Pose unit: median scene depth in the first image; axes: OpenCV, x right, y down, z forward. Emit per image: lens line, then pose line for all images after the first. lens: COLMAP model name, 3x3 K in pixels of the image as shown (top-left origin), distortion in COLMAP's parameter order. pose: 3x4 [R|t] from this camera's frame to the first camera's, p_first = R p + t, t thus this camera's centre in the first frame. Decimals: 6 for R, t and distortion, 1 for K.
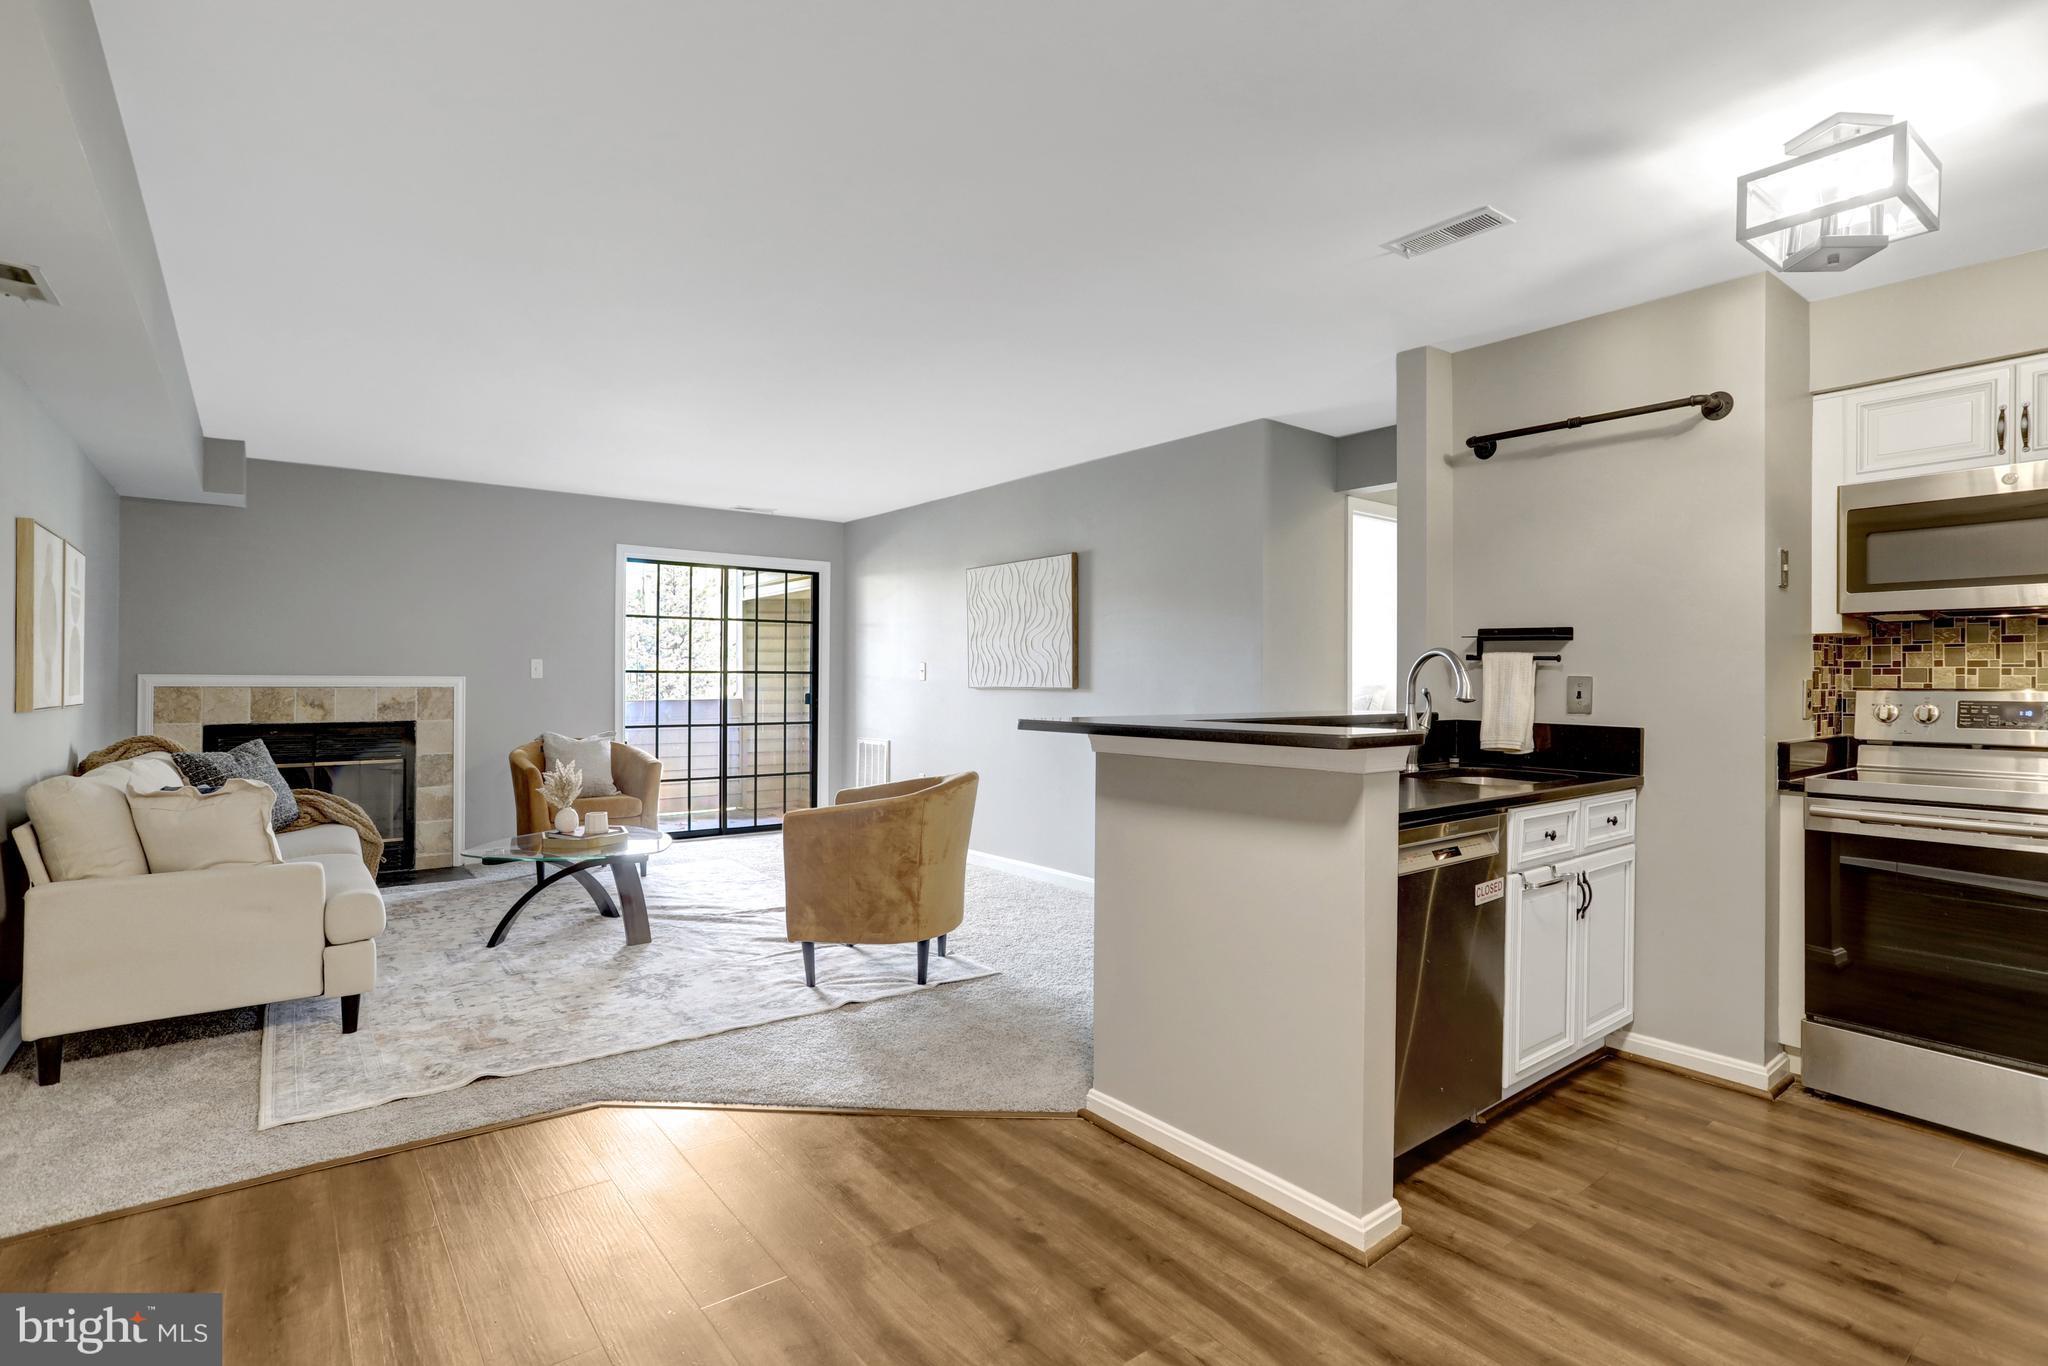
lens RADIAL K [[1010.4, 0, 1052.1], [0, 1010.4, 677.2], [0, 0, 1]] dist [-0.023447, 0.034605]
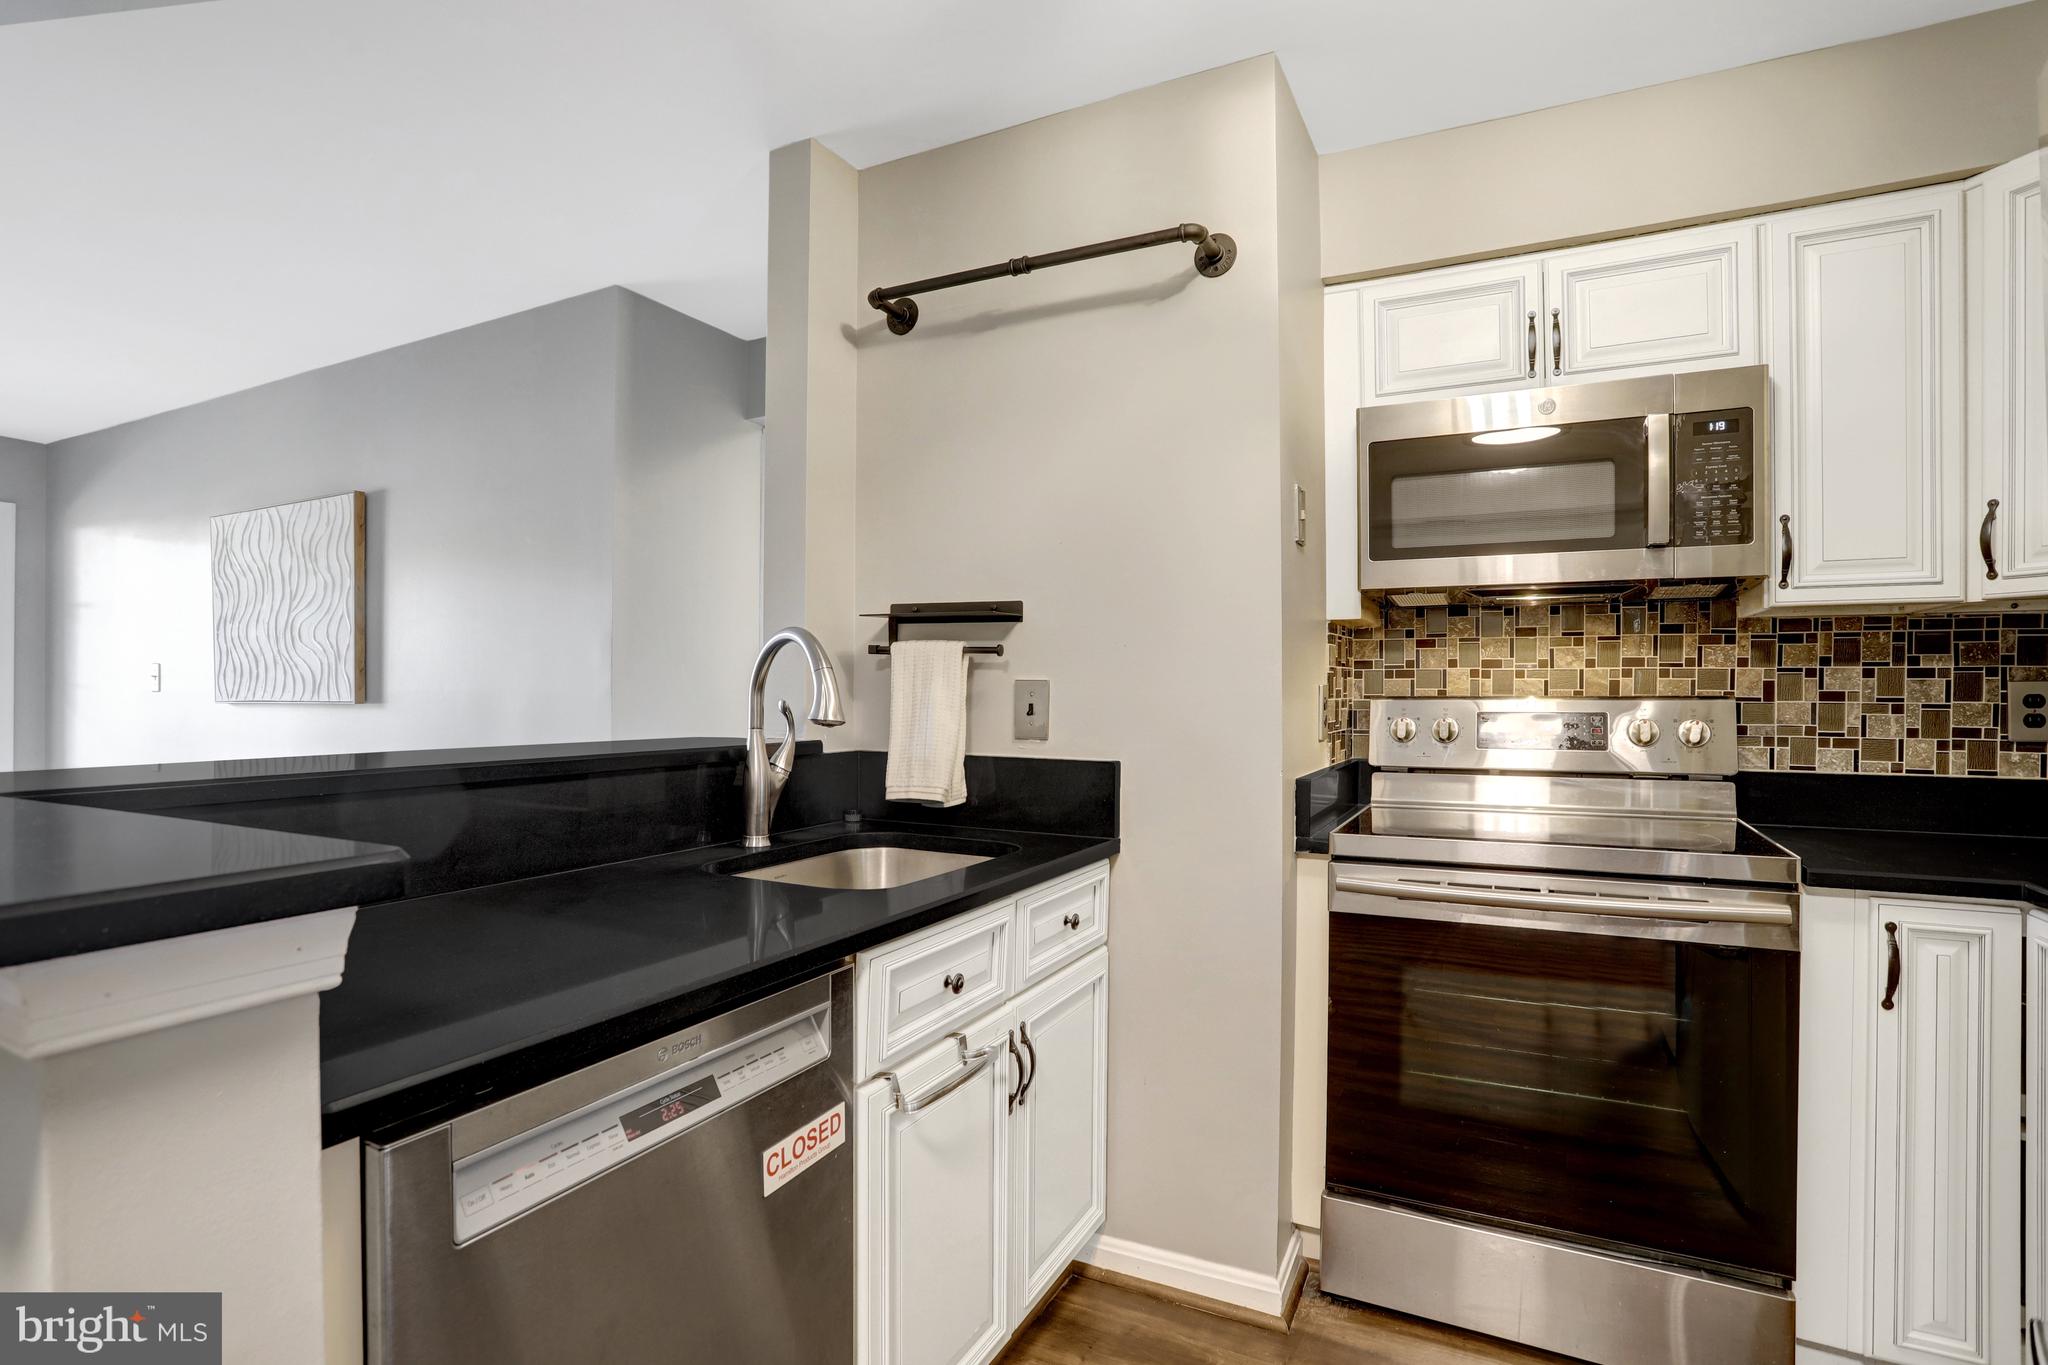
lens RADIAL K [[1010.4, 0, 1052.1], [0, 1010.4, 676.7], [0, 0, 1]] dist [-0.023447, 0.034605]
pose [[0.905856, 0.003199, 0.423574, 0.273510], [0.001665, 0.999937, -0.011114, 0.004353], [-0.423583, 0.010773, 0.905793, 0.431529]]
